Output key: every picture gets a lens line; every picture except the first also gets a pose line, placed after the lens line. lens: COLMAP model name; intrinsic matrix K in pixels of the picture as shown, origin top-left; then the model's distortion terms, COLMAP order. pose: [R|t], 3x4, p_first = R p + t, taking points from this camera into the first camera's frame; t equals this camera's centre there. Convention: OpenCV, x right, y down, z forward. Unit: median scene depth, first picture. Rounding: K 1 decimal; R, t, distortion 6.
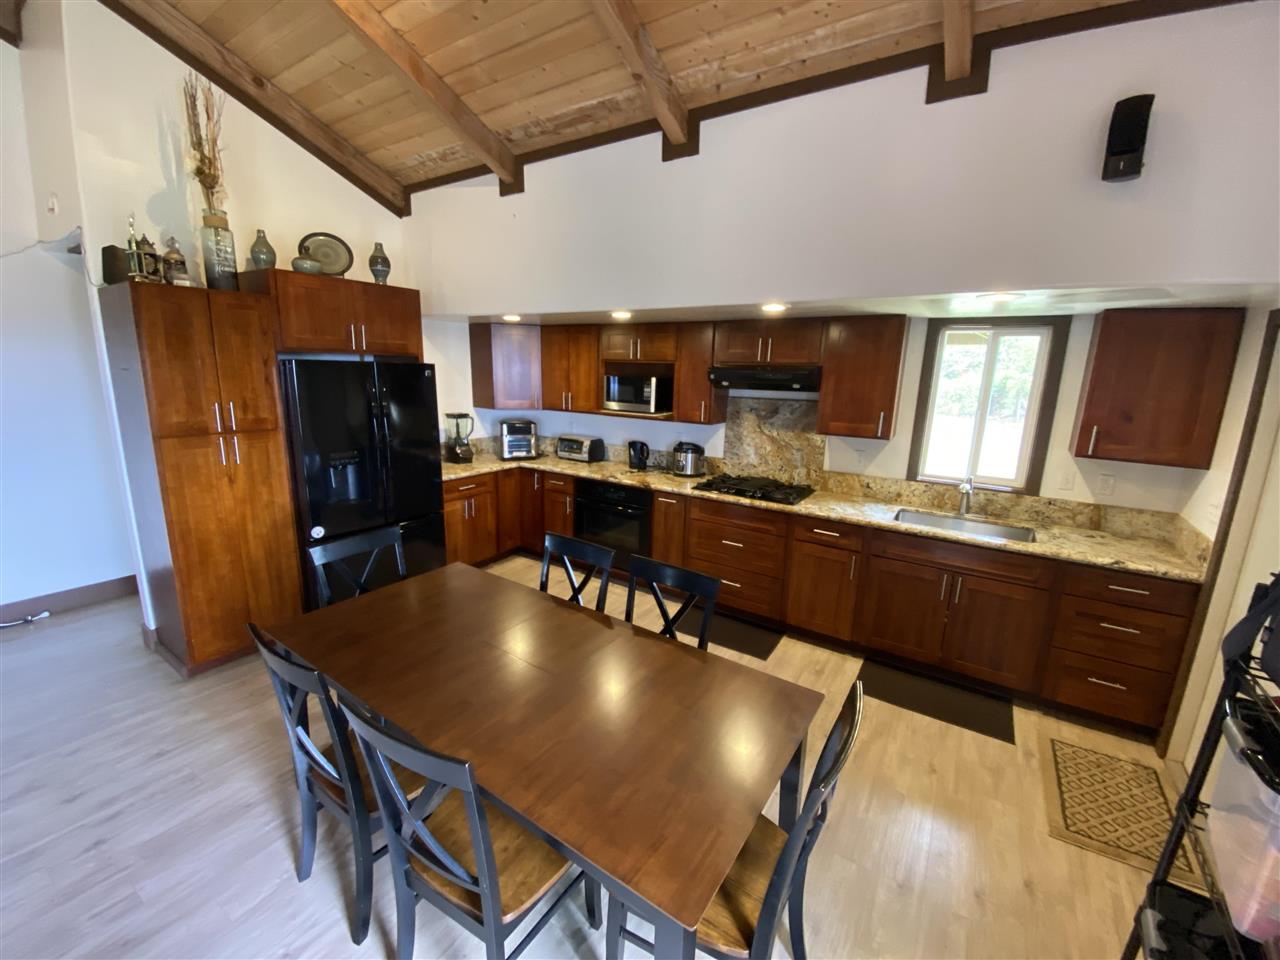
lens RADIAL K [[521.1, 0, 637.2], [0, 521.1, 478.2], [0, 0, 1]] dist [0.015178, 0.000045]
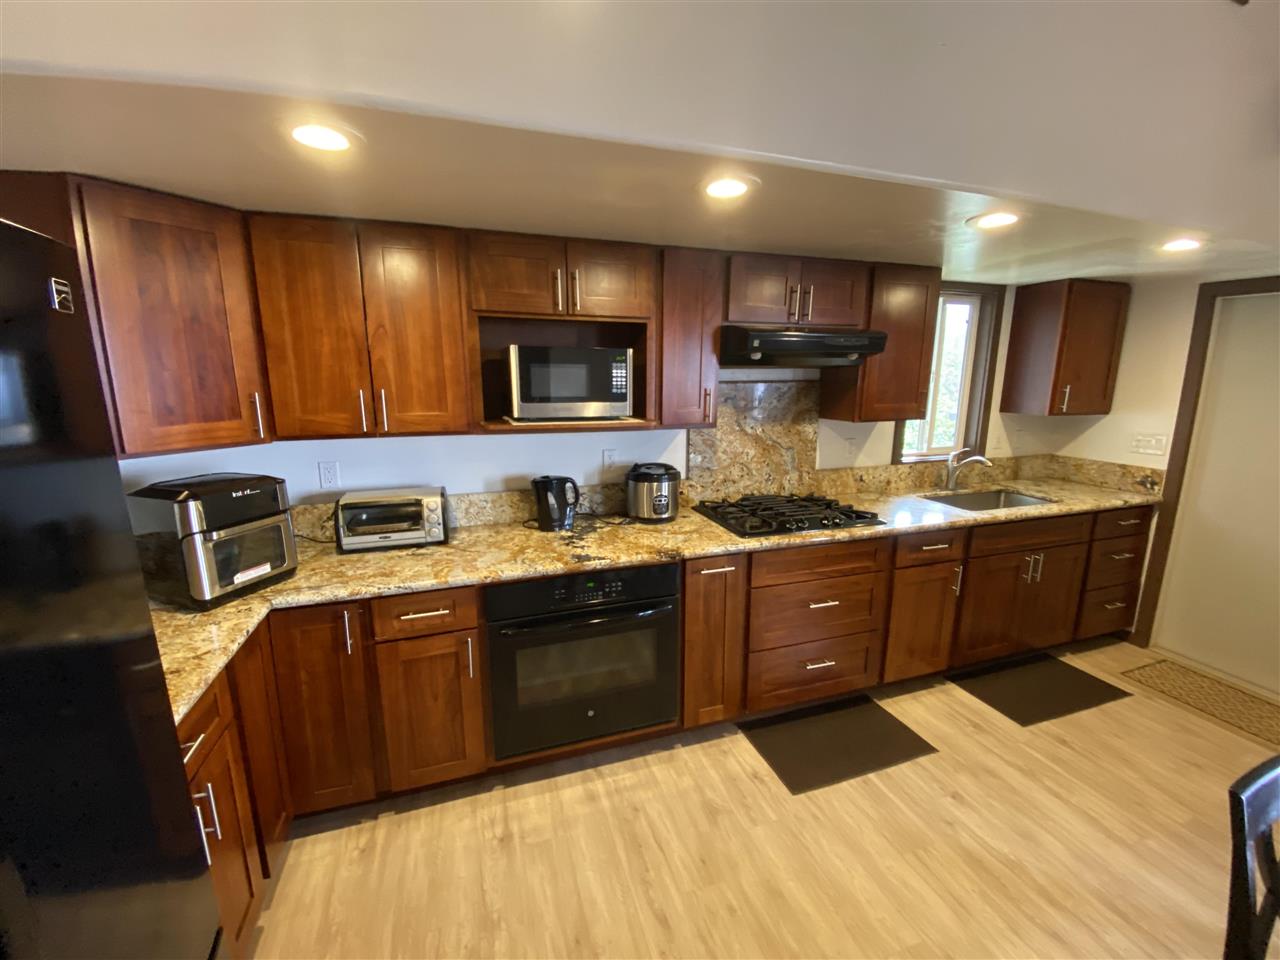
lens RADIAL K [[521.1, 0, 635.9], [0, 521.1, 479.7], [0, 0, 1]] dist [0.015178, 0.000045]
pose [[0.617727, -0.178891, 0.765775, -0.393940], [0.178005, 0.980315, 0.085419, -0.112328], [-0.765982, 0.083546, 0.637411, 0.698377]]
